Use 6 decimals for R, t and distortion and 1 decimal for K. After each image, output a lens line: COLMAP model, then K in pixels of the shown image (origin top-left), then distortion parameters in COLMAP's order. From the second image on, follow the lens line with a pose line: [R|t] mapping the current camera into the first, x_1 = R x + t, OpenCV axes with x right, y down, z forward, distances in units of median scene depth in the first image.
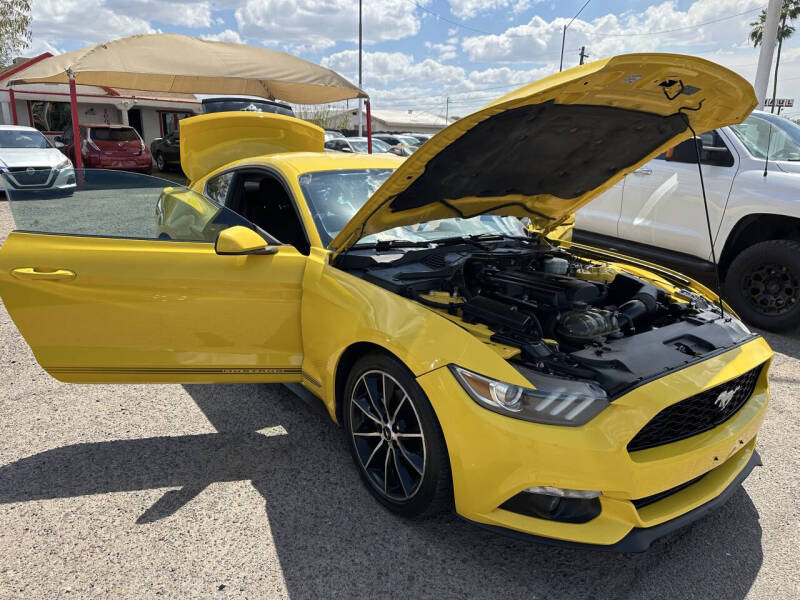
lens RADIAL K [[564.8, 0, 400.2], [0, 564.8, 293.5], [0, 0, 1]] dist [0.050551, -0.050122]
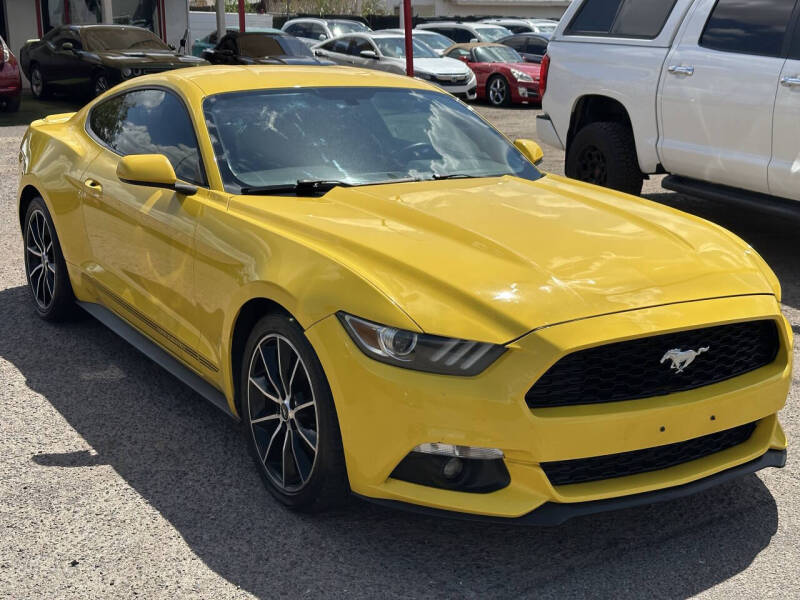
lens RADIAL K [[1123.3, 0, 404.2], [0, 1123.3, 301.4], [0, 0, 1]] dist [0.107900, 0.000000]
pose [[0.996073, -0.001120, -0.088528, 0.286228], [-0.001510, 0.999560, -0.029634, 0.134747], [0.088522, 0.029652, 0.995633, -0.585364]]
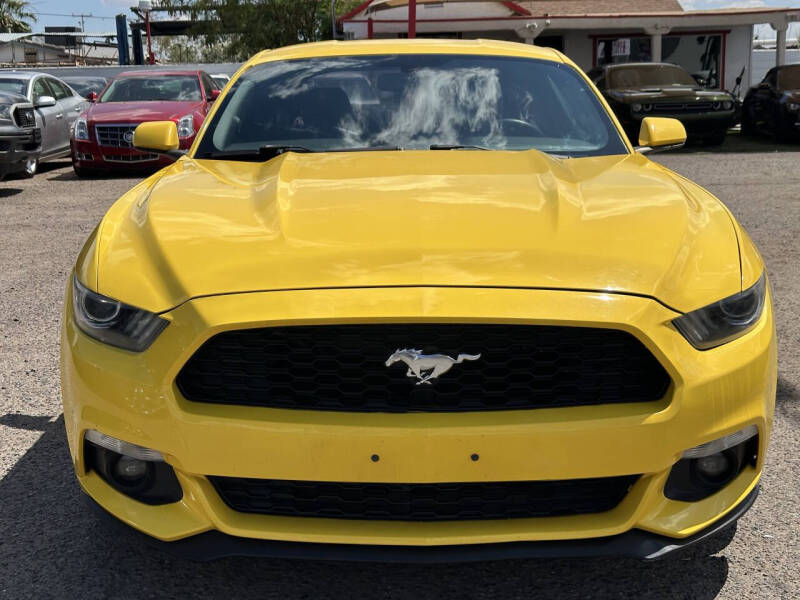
lens RADIAL K [[1123.3, 0, 426.6], [0, 1123.3, 298.6], [0, 0, 1]] dist [0.107900, 0.000000]
pose [[0.804832, 0.065300, -0.589899, 1.115013], [-0.116265, 0.992018, -0.048813, 0.154822], [0.582003, 0.107871, 0.806000, 0.069108]]
